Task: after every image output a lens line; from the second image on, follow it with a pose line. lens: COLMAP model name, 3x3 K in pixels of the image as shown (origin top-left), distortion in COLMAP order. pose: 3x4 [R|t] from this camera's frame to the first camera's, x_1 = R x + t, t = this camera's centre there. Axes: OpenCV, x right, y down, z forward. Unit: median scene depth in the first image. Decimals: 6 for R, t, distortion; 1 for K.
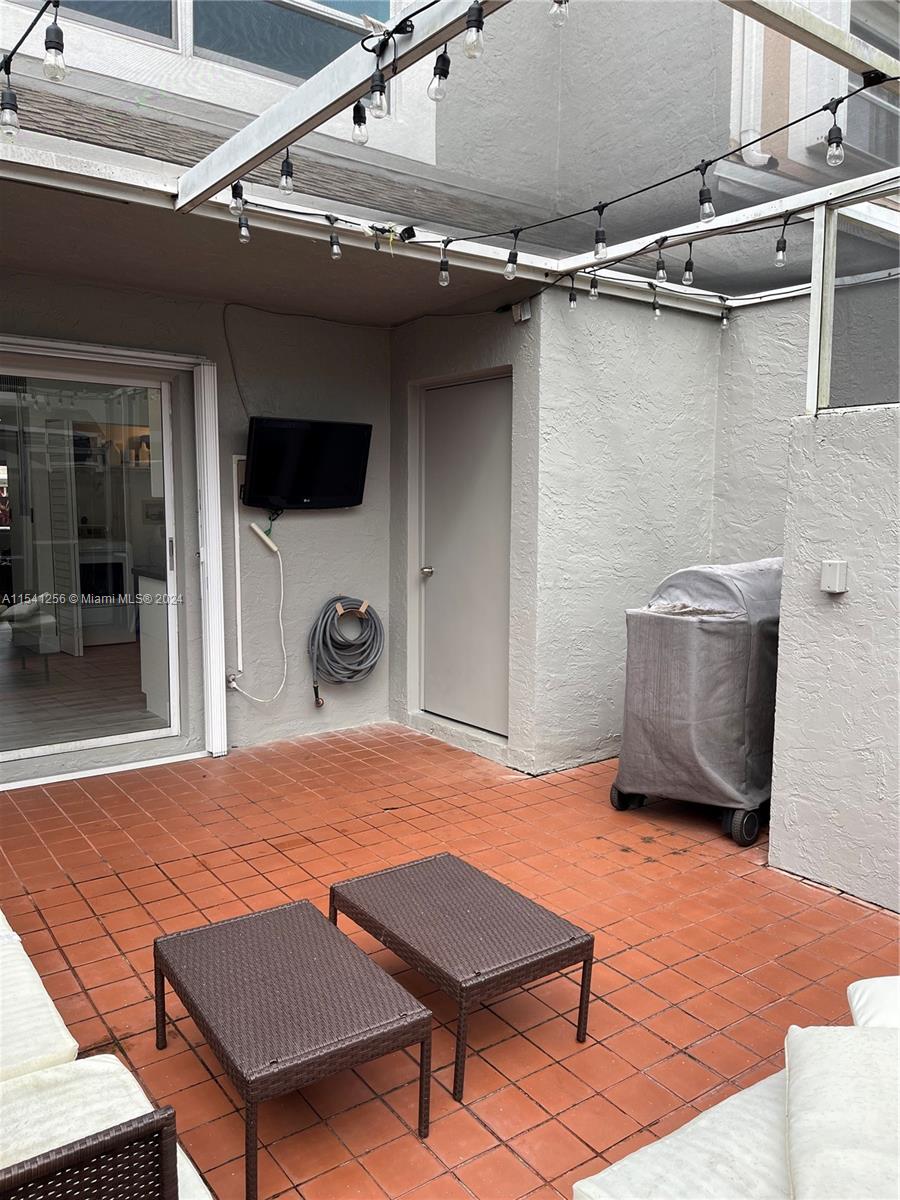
lens RADIAL K [[911.6, 0, 450.0], [0, 911.6, 601.9], [0, 0, 1]] dist [0.007607, 0.001771]
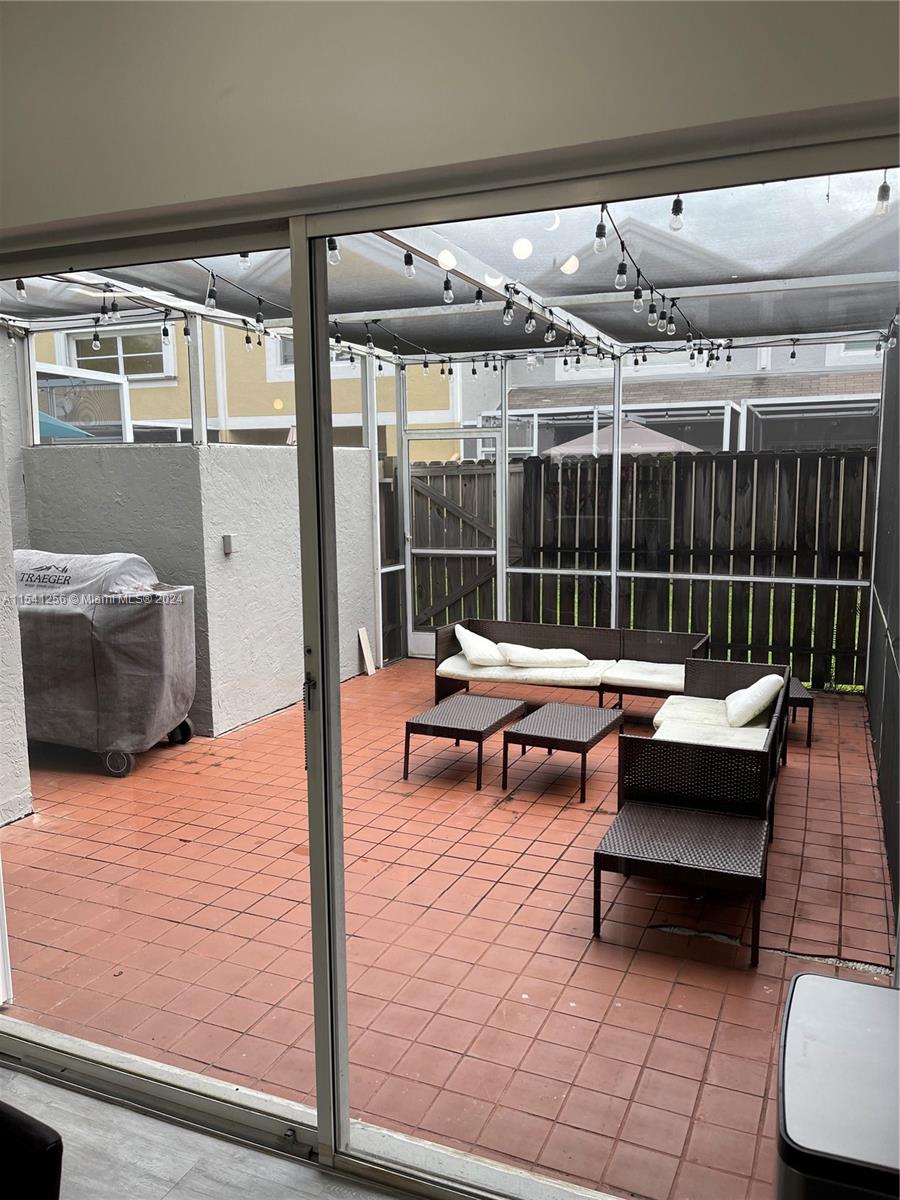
lens RADIAL K [[911.6, 0, 451.2], [0, 911.6, 598.8], [0, 0, 1]] dist [0.007607, 0.001771]
pose [[-0.517054, -0.114964, 0.848197, -1.114912], [0.103012, 0.975379, 0.194997, -0.193865], [-0.849731, 0.188199, -0.492481, 1.354582]]
